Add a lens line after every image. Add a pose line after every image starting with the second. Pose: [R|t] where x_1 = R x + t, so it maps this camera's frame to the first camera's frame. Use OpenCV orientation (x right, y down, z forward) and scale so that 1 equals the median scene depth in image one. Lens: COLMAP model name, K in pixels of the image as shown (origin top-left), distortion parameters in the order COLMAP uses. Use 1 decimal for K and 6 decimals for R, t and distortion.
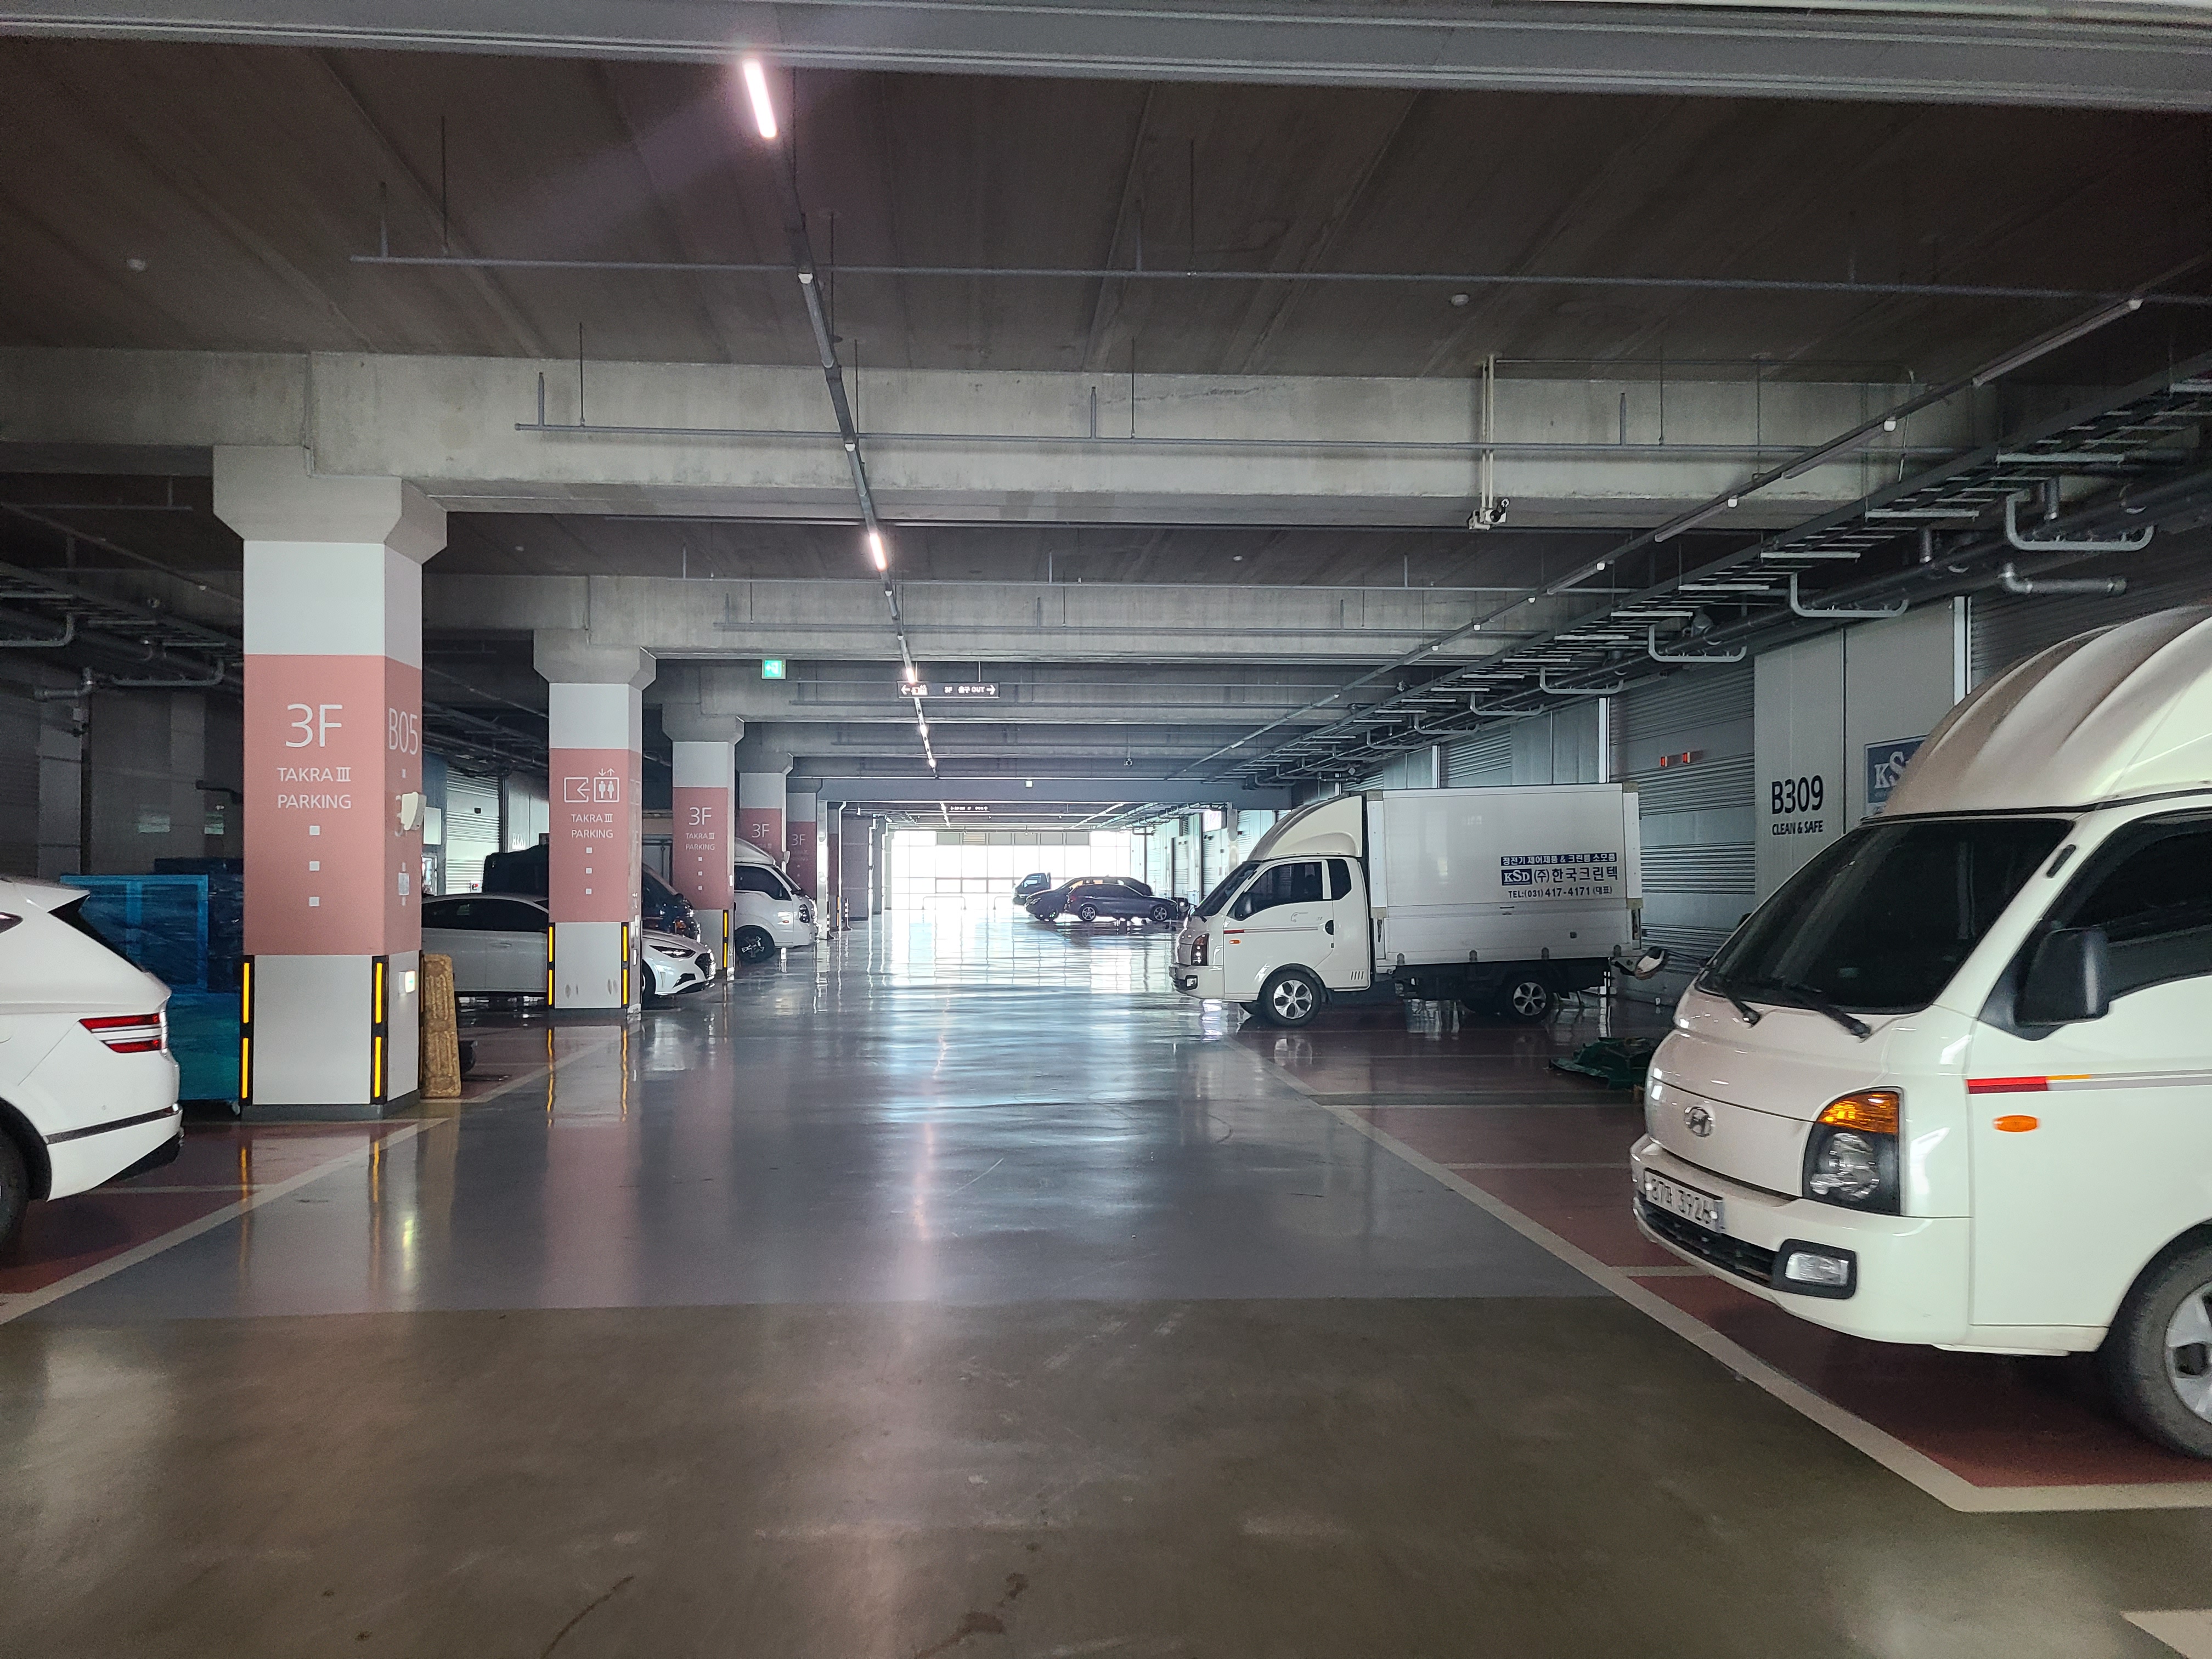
lens RADIAL K [[1681.3, 0, 1105.4], [0, 1681.3, 841.0], [0, 0, 1]] dist [0.012642, -0.001826]
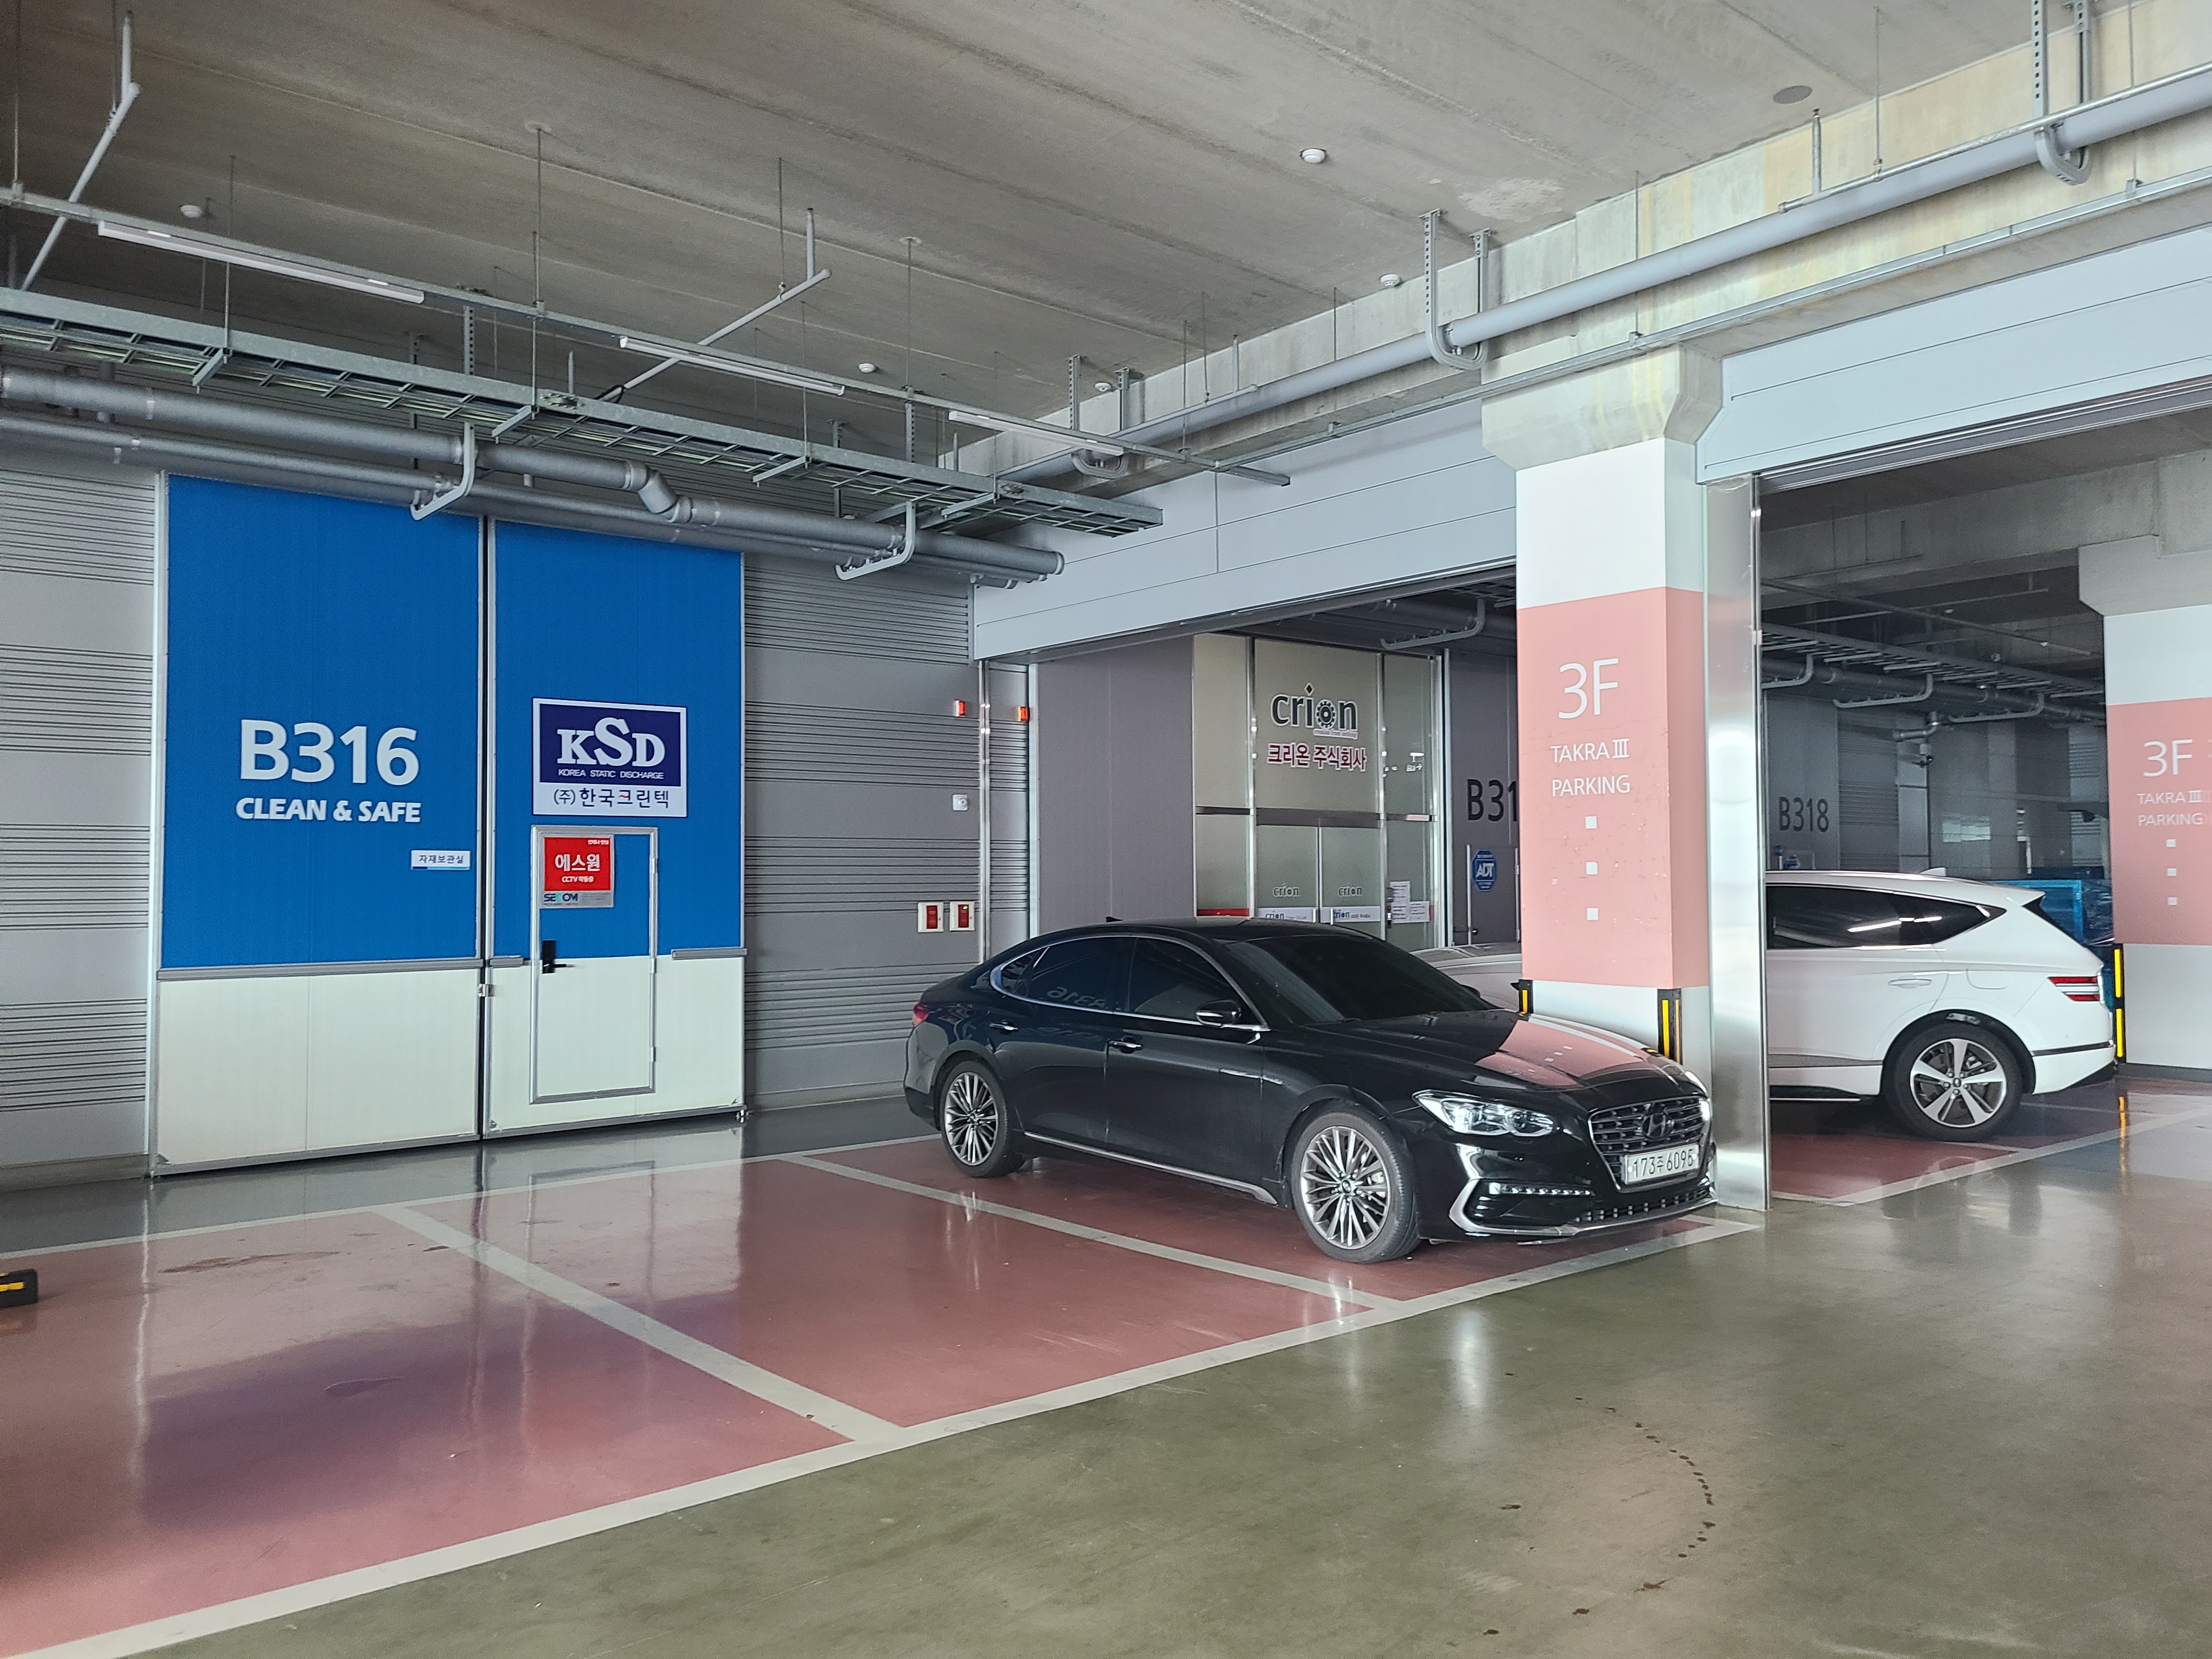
lens RADIAL K [[1681.3, 0, 1110.2], [0, 1681.3, 835.6], [0, 0, 1]] dist [0.012642, -0.001826]
pose [[0.577498, -0.027894, -0.815915, 0.089075], [0.024019, 0.999564, -0.017172, -0.009348], [0.816039, -0.009681, 0.577916, -0.343887]]
